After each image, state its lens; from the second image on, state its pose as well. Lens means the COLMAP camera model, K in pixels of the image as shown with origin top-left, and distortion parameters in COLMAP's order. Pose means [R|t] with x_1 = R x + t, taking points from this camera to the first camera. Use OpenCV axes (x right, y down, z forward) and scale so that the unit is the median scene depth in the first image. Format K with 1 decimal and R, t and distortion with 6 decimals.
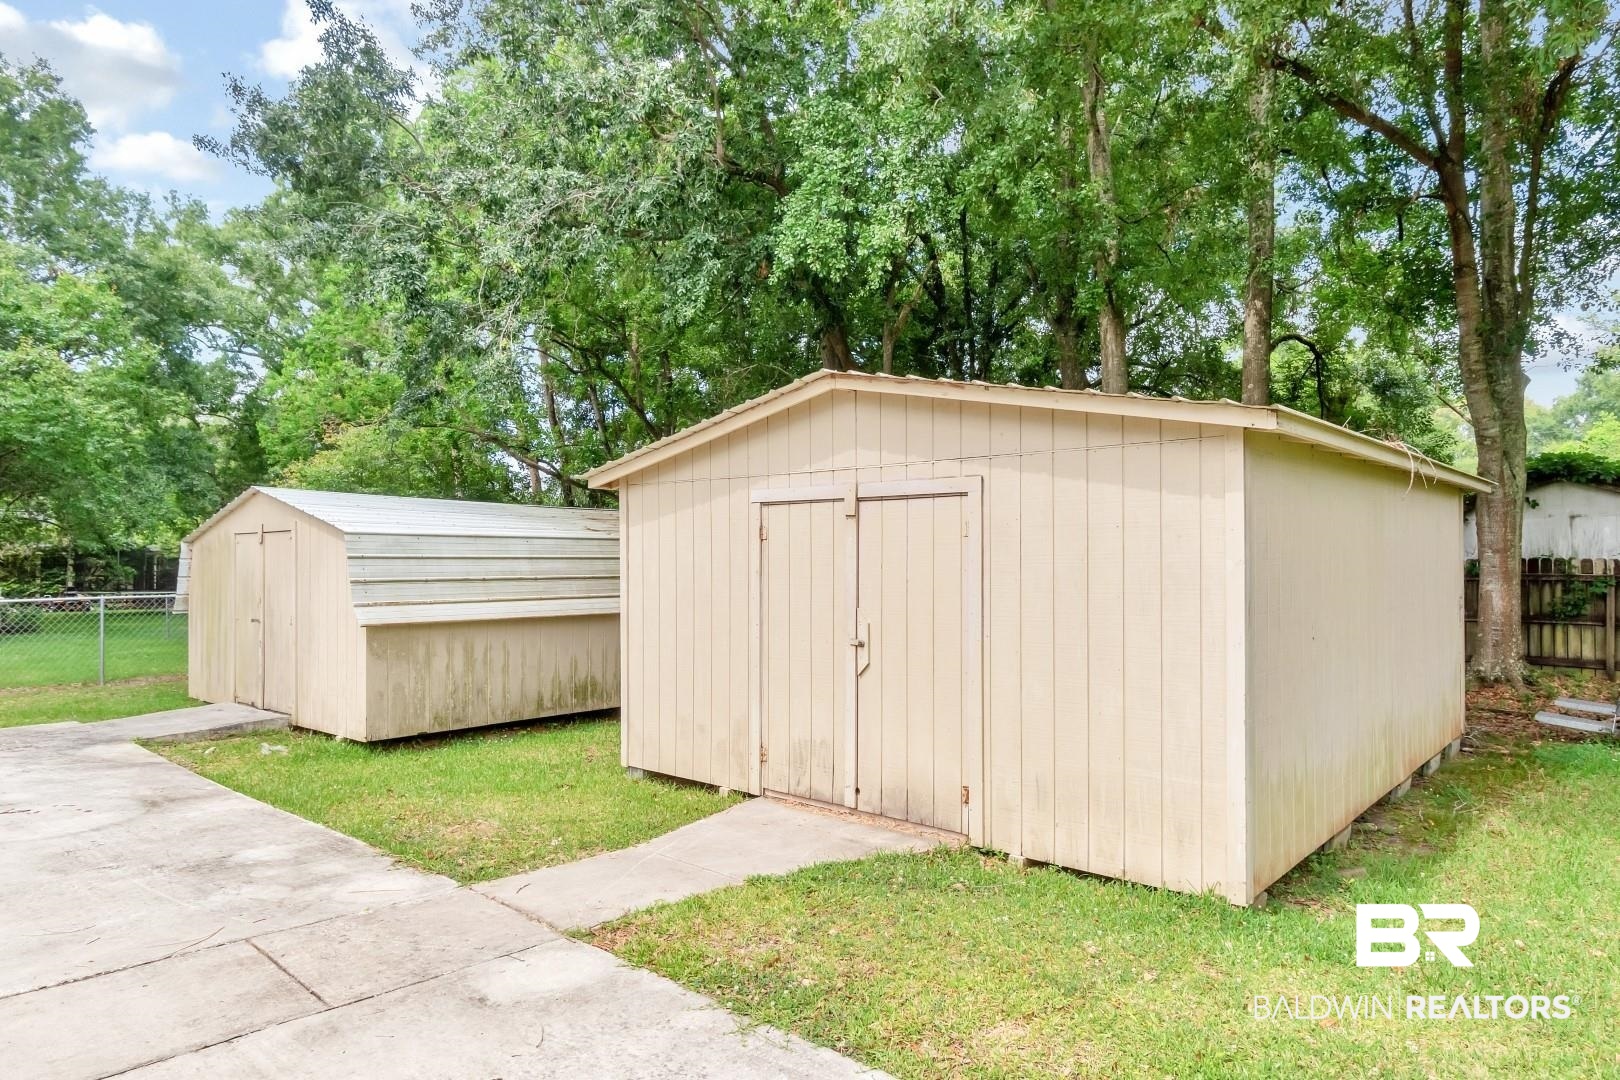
lens RADIAL K [[970.5, 0, 814.2], [0, 970.5, 546.8], [0, 0, 1]] dist [0.008341, -0.003322]
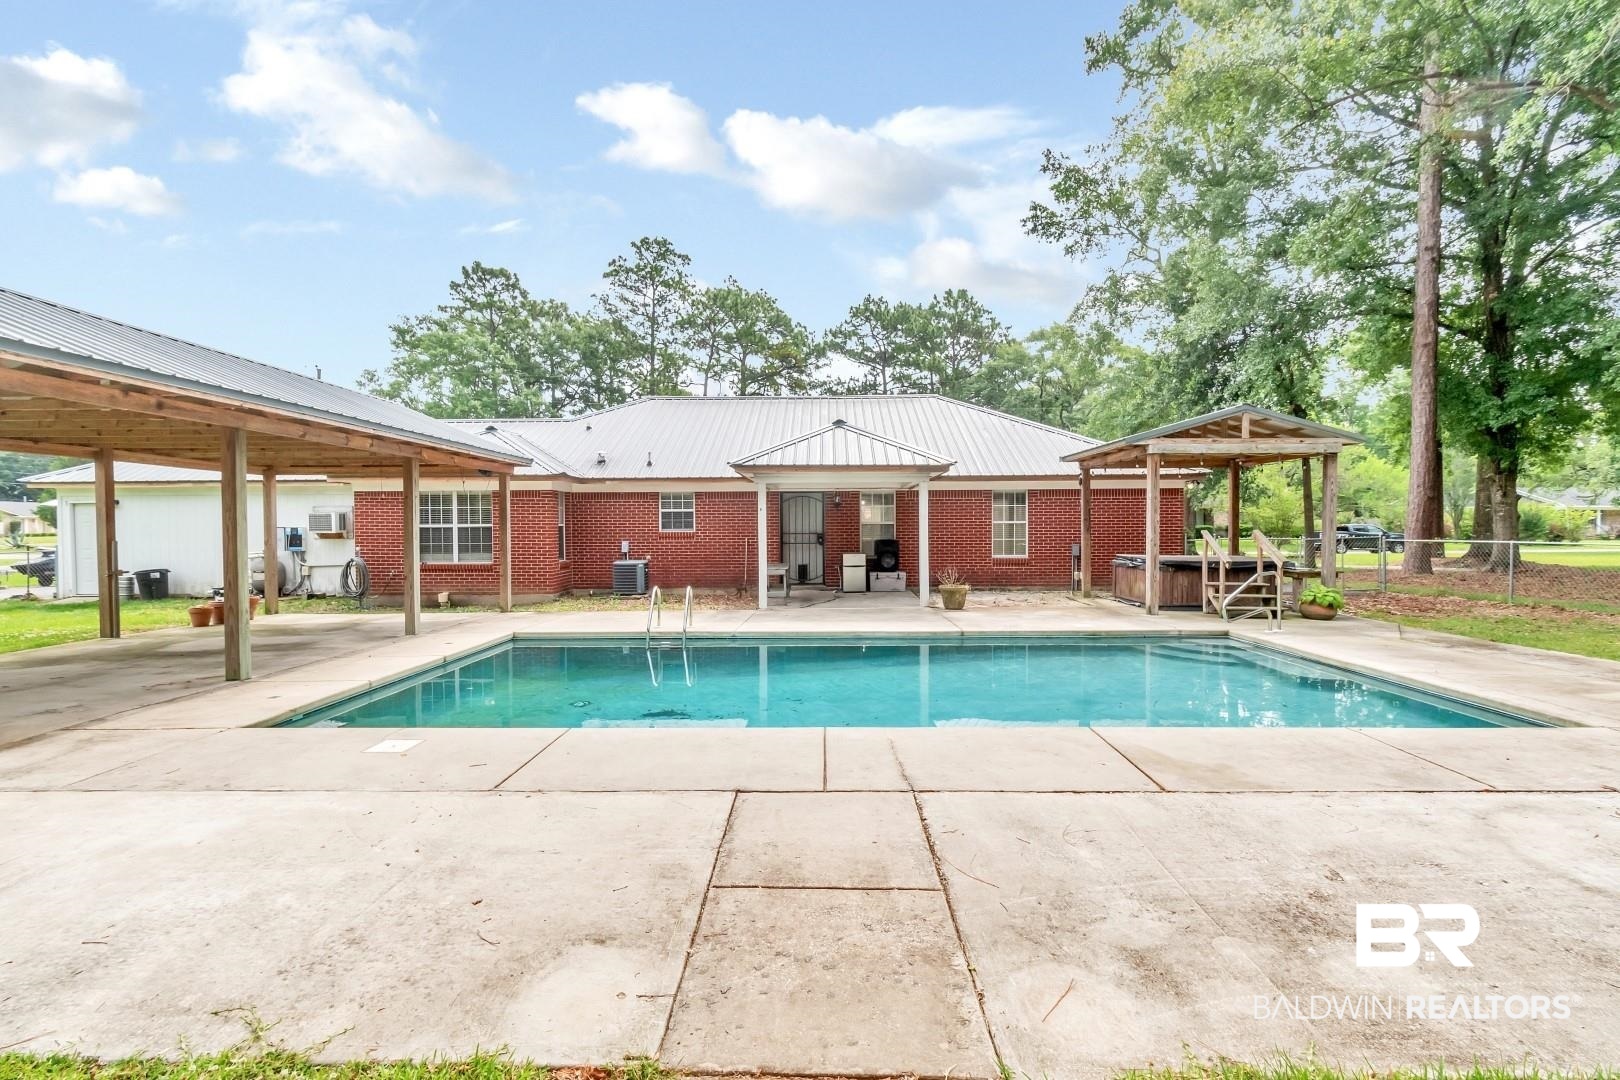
lens RADIAL K [[750.5, 0, 807.3], [0, 750.5, 543.4], [0, 0, 1]] dist [0.002181, 0.000519]
pose [[-0.755078, 0.027920, -0.655040, -0.007943], [0.021199, 0.999610, 0.018170, 0.025453], [0.655292, -0.000166, -0.755375, 0.720851]]
